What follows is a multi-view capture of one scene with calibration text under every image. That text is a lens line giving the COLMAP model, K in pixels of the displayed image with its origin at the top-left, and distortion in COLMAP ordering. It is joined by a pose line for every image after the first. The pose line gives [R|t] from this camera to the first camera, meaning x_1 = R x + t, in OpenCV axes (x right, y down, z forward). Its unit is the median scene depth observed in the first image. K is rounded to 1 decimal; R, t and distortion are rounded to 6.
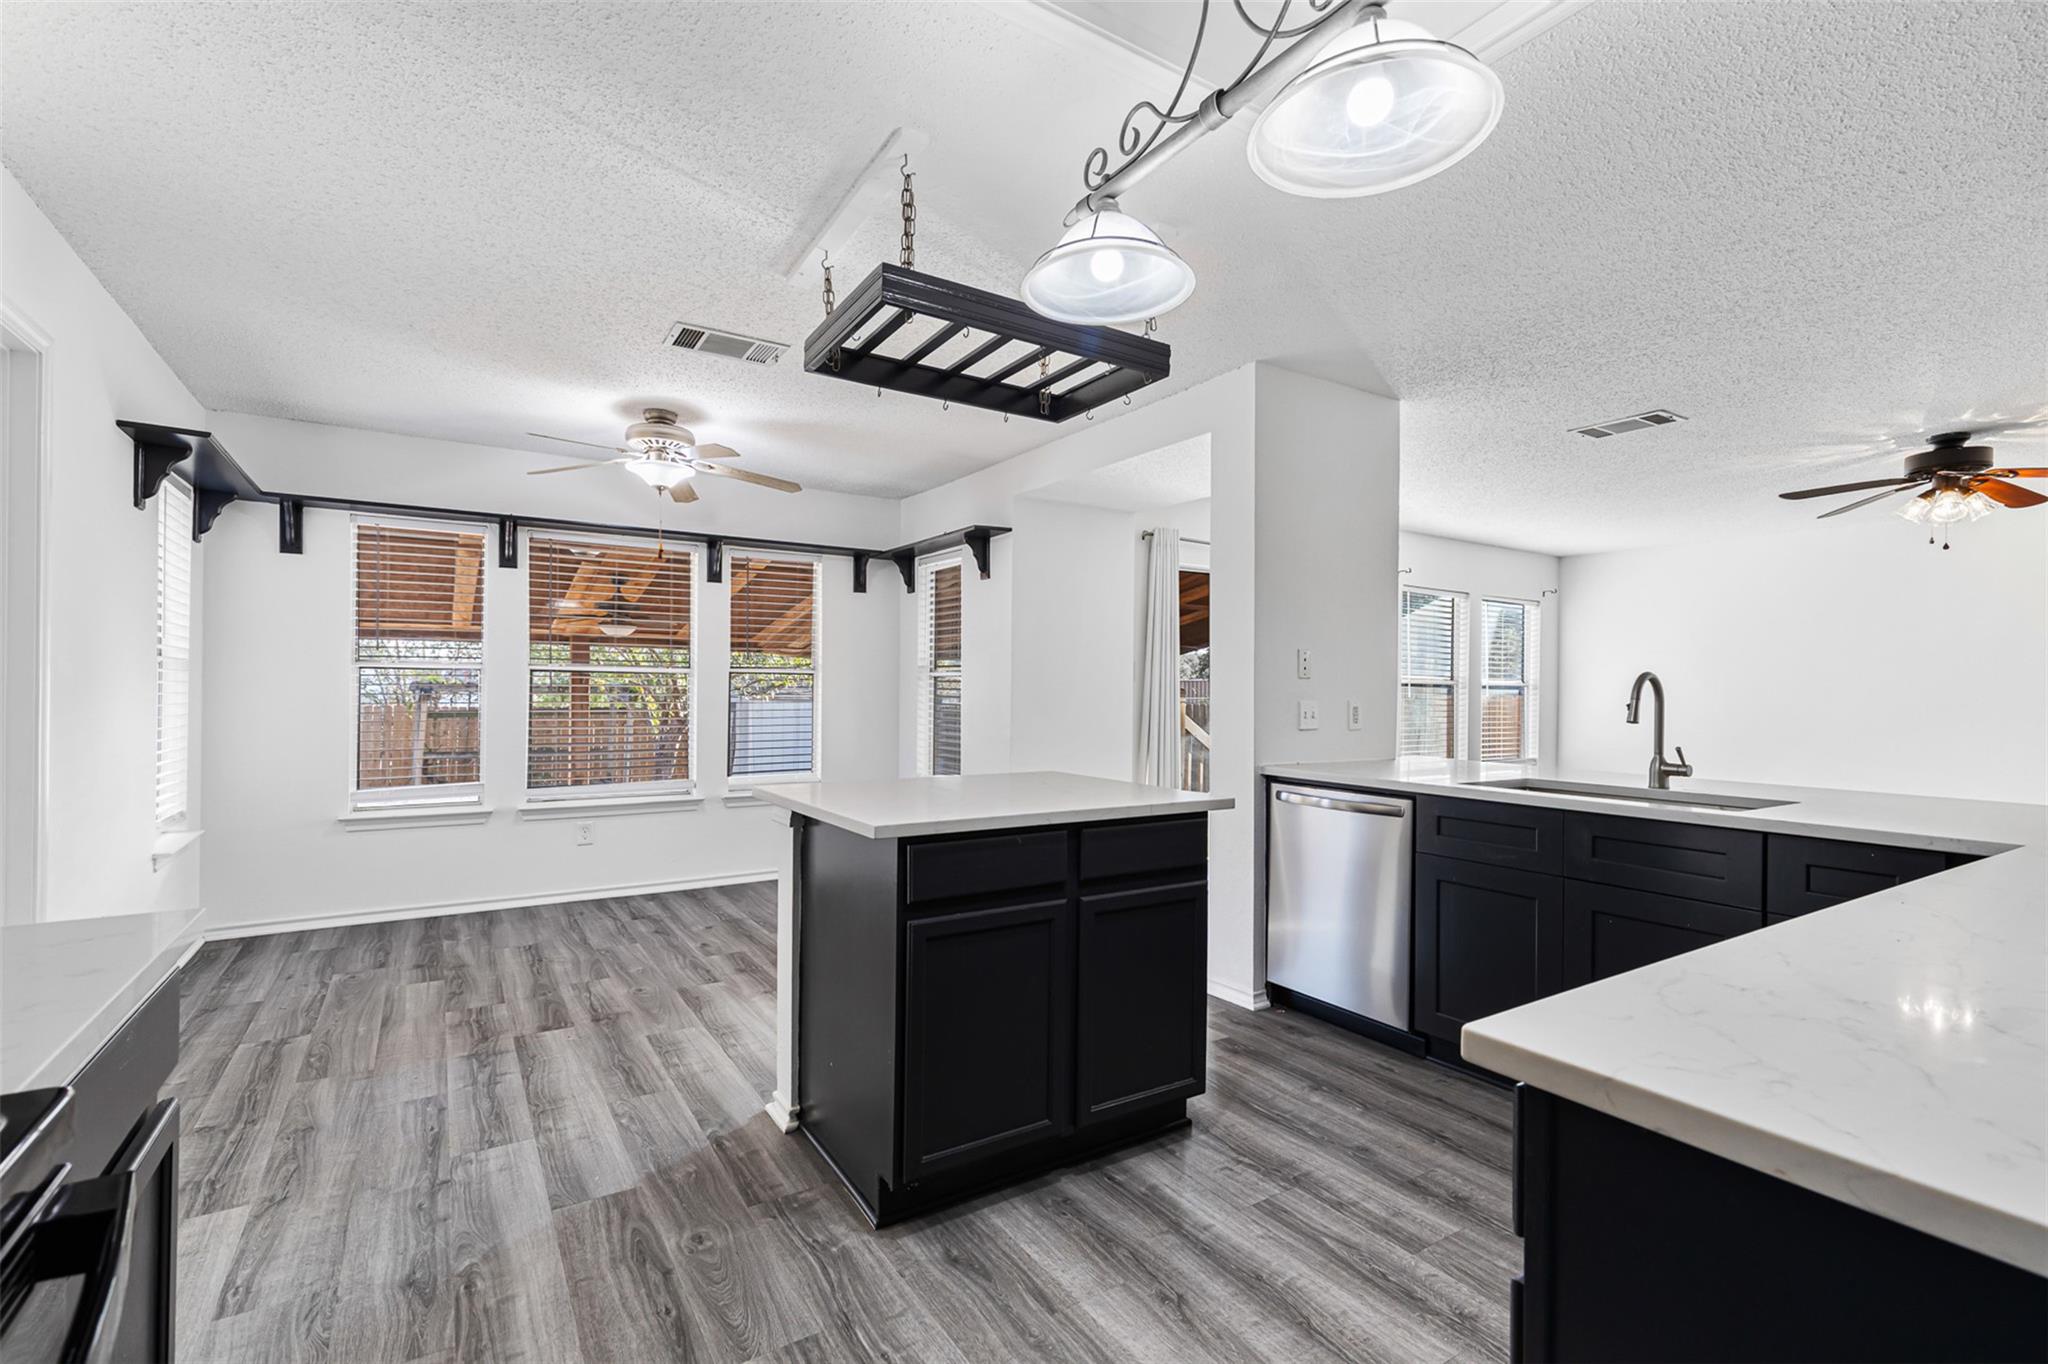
lens RADIAL K [[915.0, 0, 1021.6], [0, 915.0, 689.4], [0, 0, 1]] dist [0.005580, -0.000257]
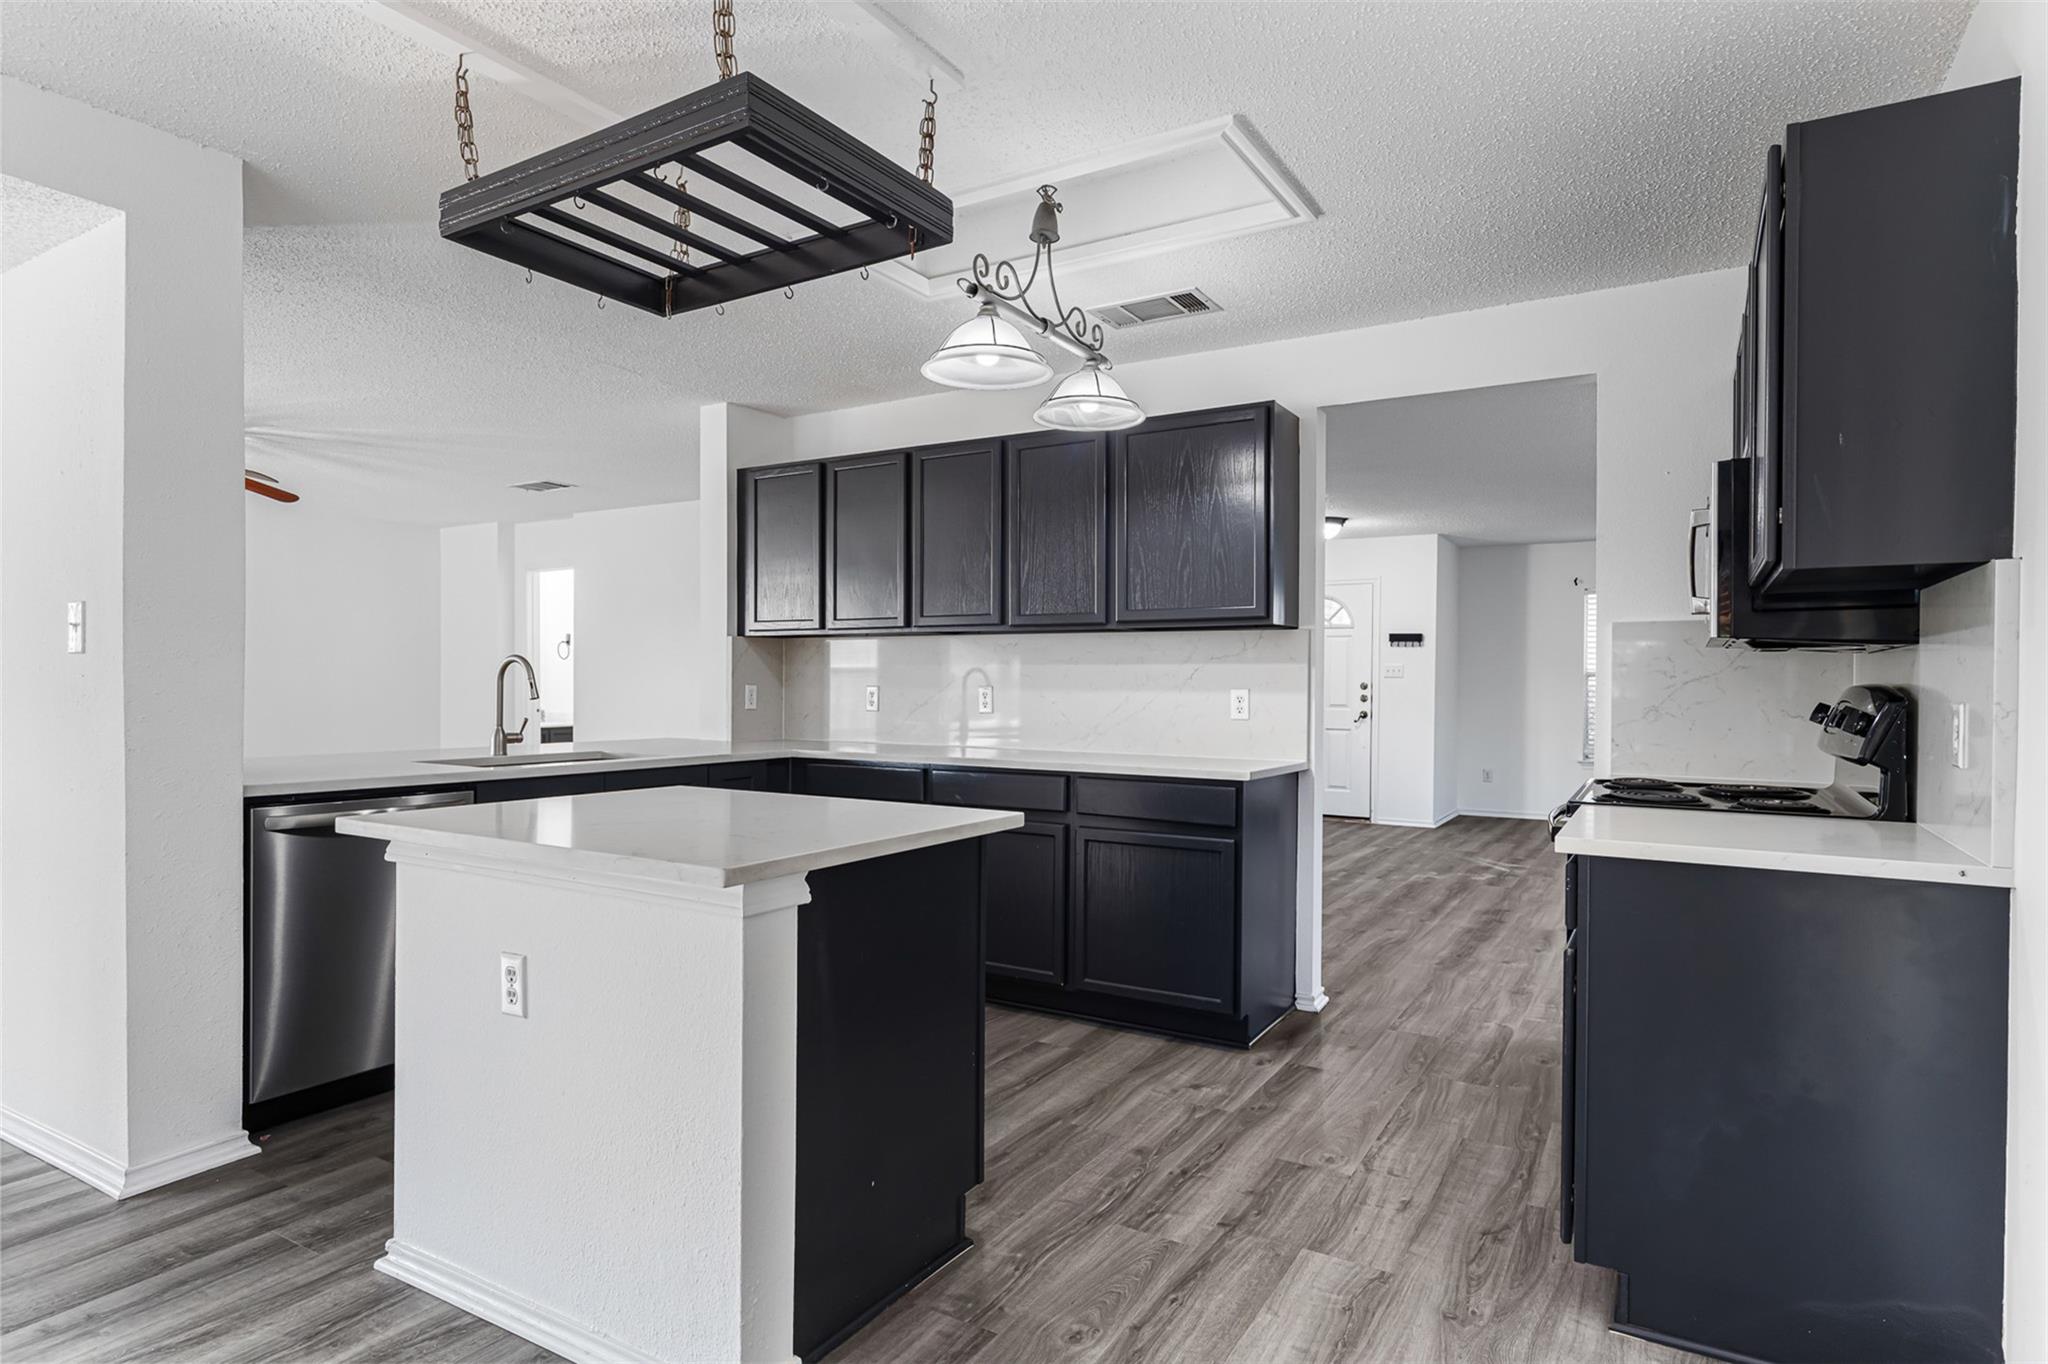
lens RADIAL K [[1111.0, 0, 1028.9], [0, 1111.0, 690.7], [0, 0, 1]] dist [0.001924, 0.000656]
pose [[-0.450294, -0.020188, 0.892652, -1.182927], [-0.016057, 0.999766, 0.014511, -0.006247], [-0.892736, -0.007799, -0.450513, 1.444321]]
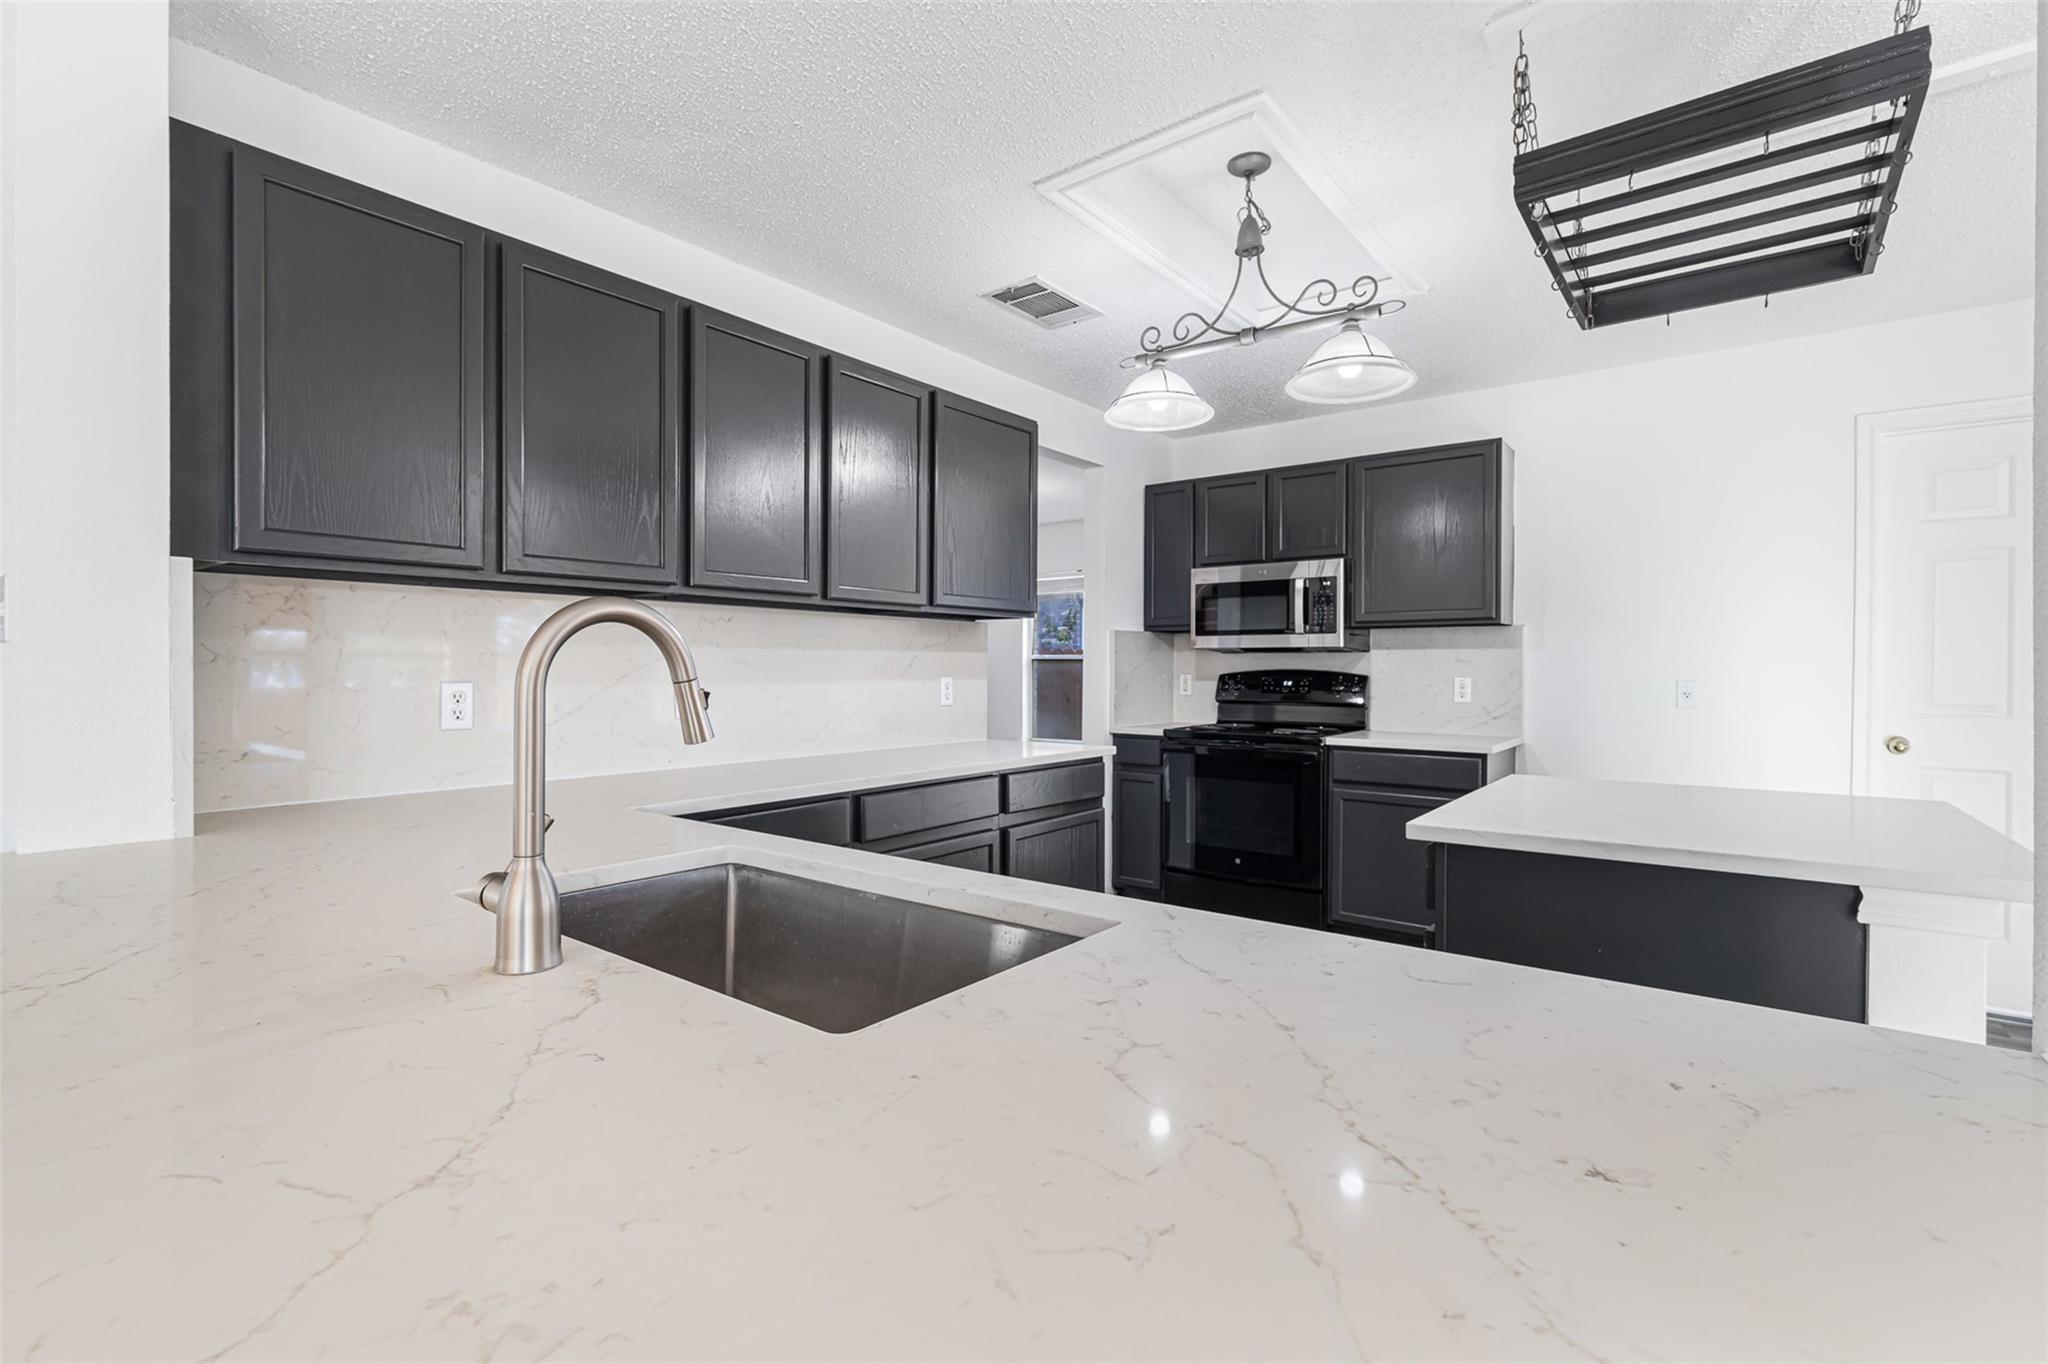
lens RADIAL K [[915.0, 0, 1021.6], [0, 915.0, 689.4], [0, 0, 1]] dist [0.005580, -0.000257]
pose [[-0.944104, -0.003448, -0.329631, 0.895012], [-0.009090, 0.999837, 0.015576, 0.009660], [0.329524, 0.017702, -0.943981, 1.892384]]
